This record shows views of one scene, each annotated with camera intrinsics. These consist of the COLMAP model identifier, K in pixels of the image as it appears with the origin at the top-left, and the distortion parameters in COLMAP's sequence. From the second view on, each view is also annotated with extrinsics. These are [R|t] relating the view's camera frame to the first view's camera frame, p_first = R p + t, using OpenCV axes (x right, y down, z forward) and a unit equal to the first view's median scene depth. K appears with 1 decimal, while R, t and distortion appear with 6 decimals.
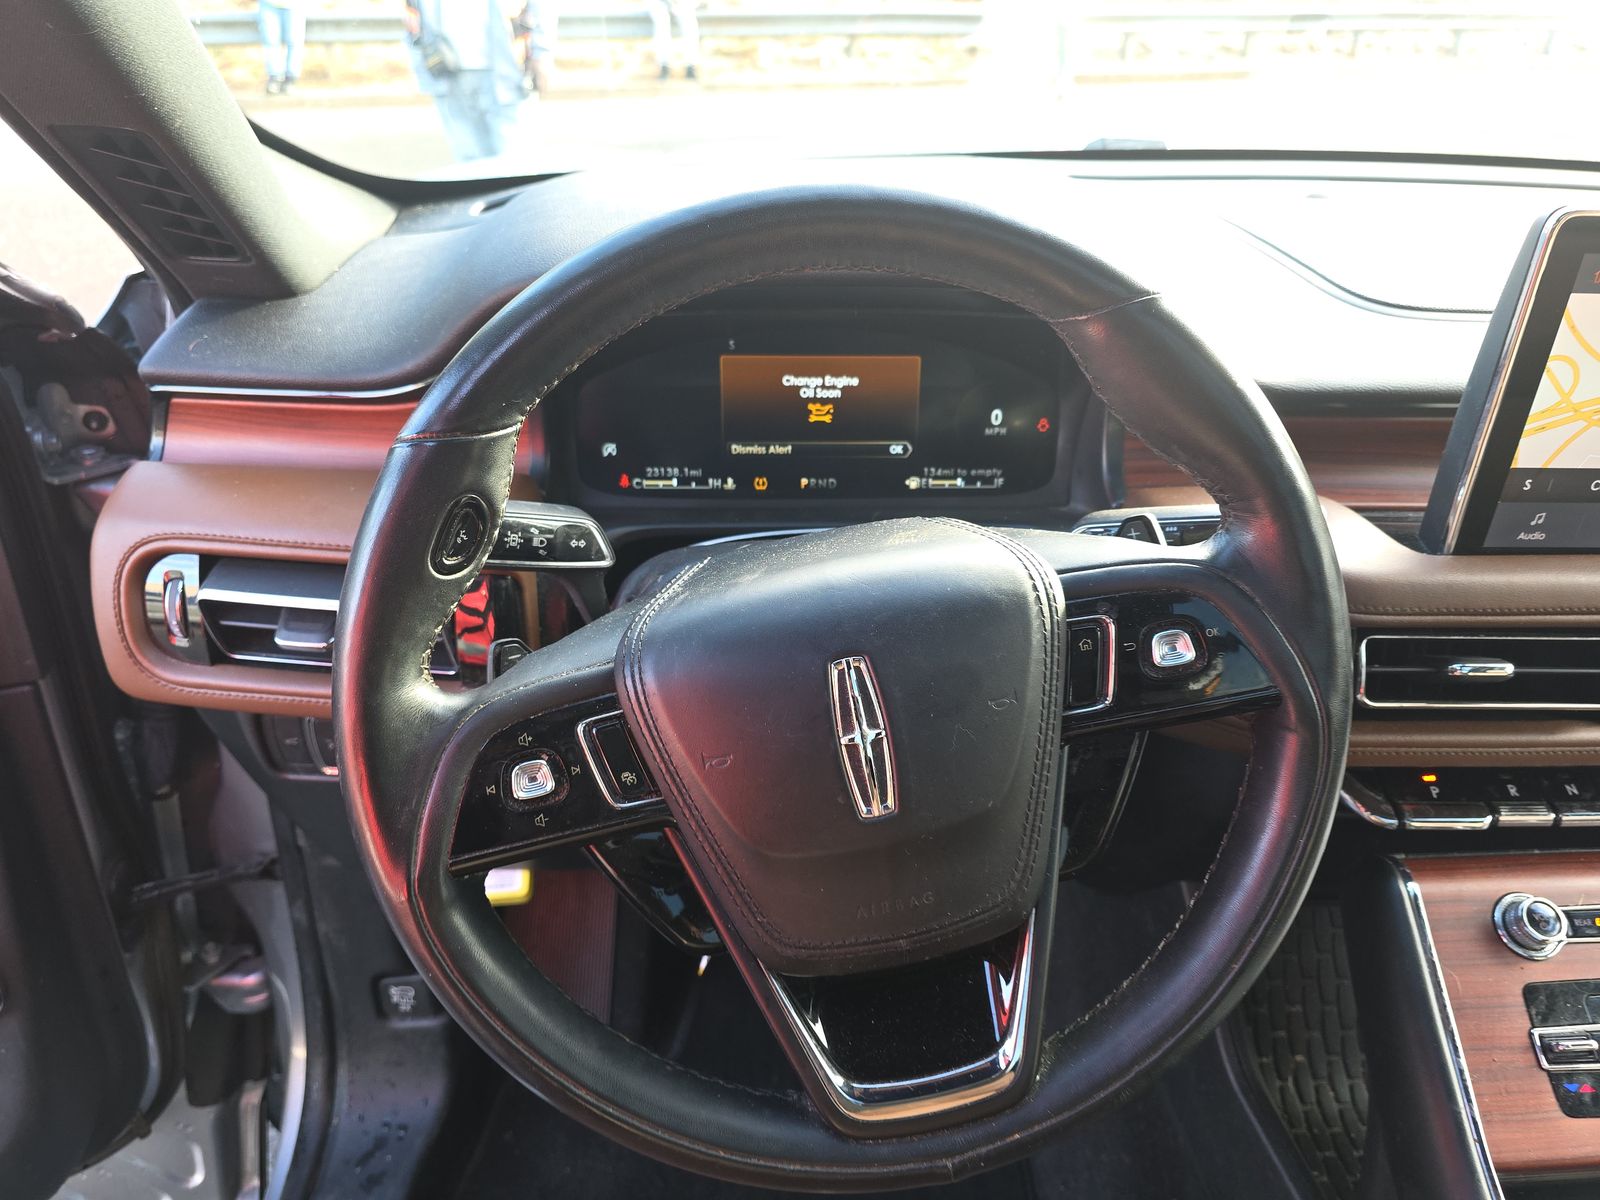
lens RADIAL K [[1110.6, 0, 800.0], [0, 1110.6, 600.0], [0, 0, 1]] dist [-0.005115, -0.004458]
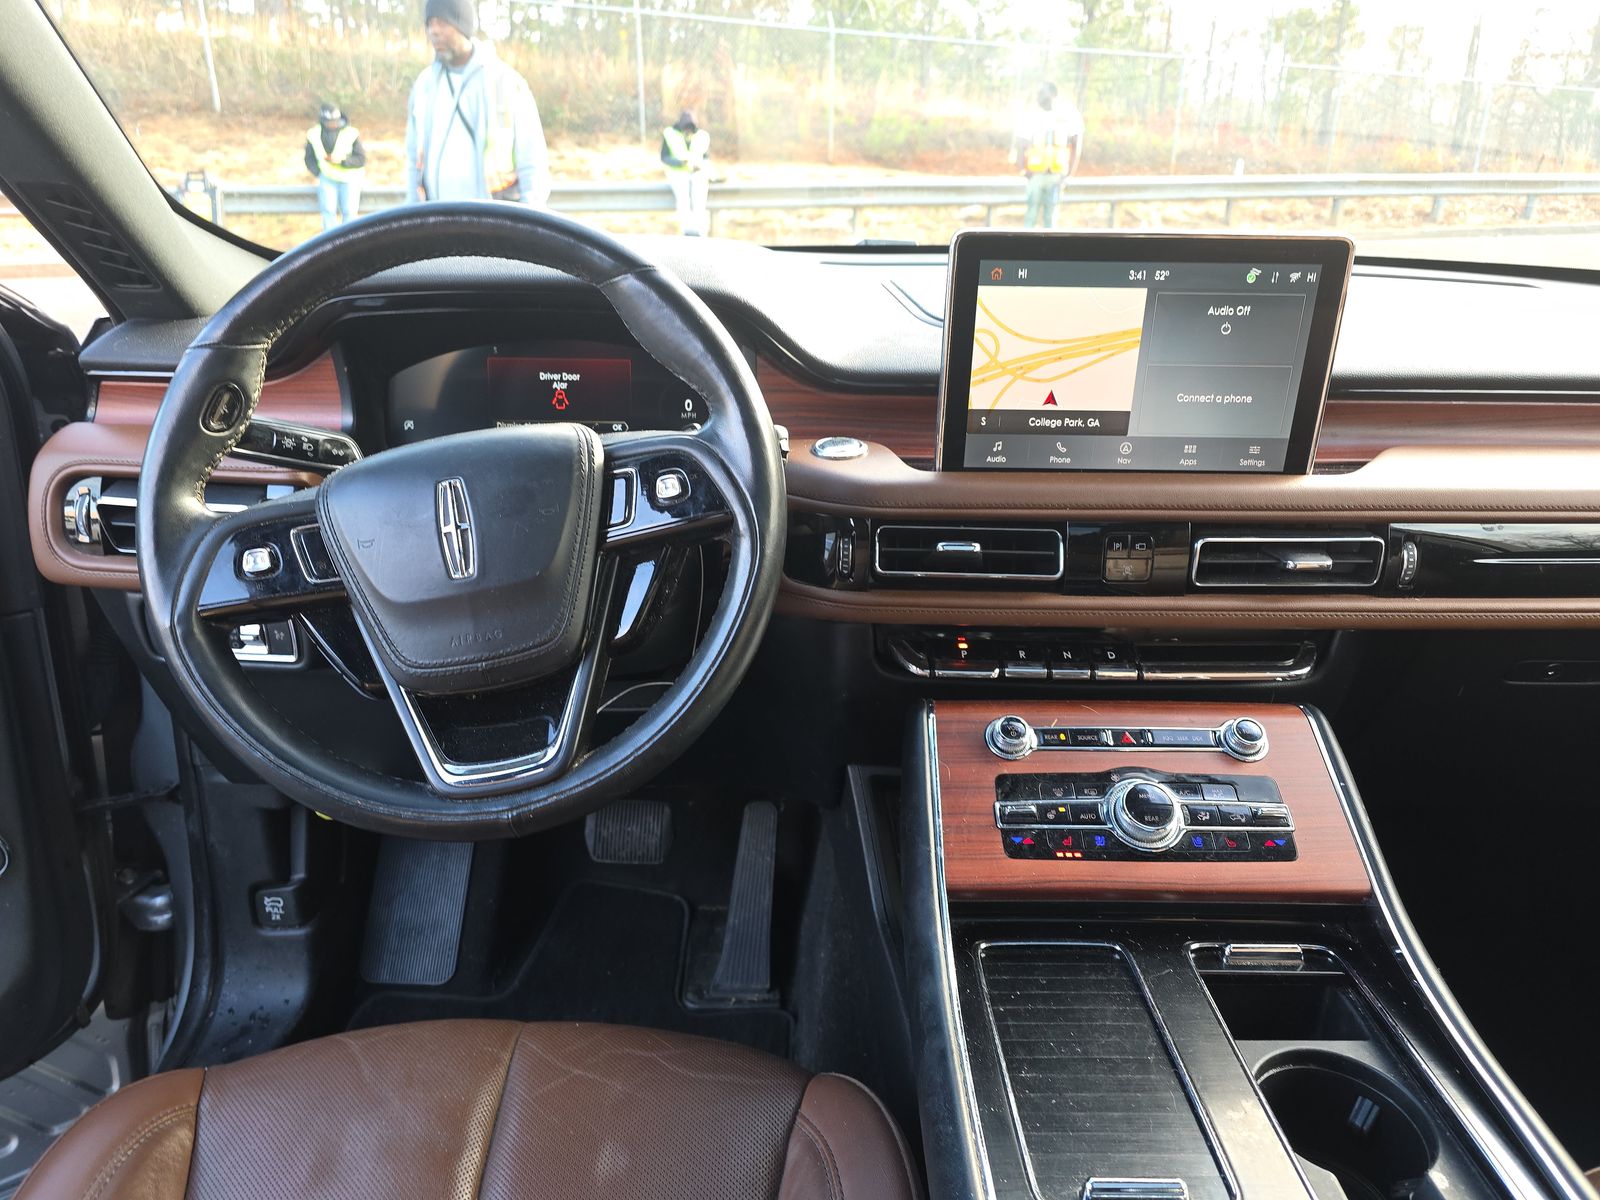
lens RADIAL K [[1112.0, 0, 800.0], [0, 1112.0, 600.0], [0, 0, 1]] dist [0.078269, -0.113633]
pose [[0.999038, 0.010285, -0.042626, 0.432447], [-0.016200, 0.989903, -0.140817, 0.309135], [0.040748, 0.141373, 0.989118, -0.397023]]
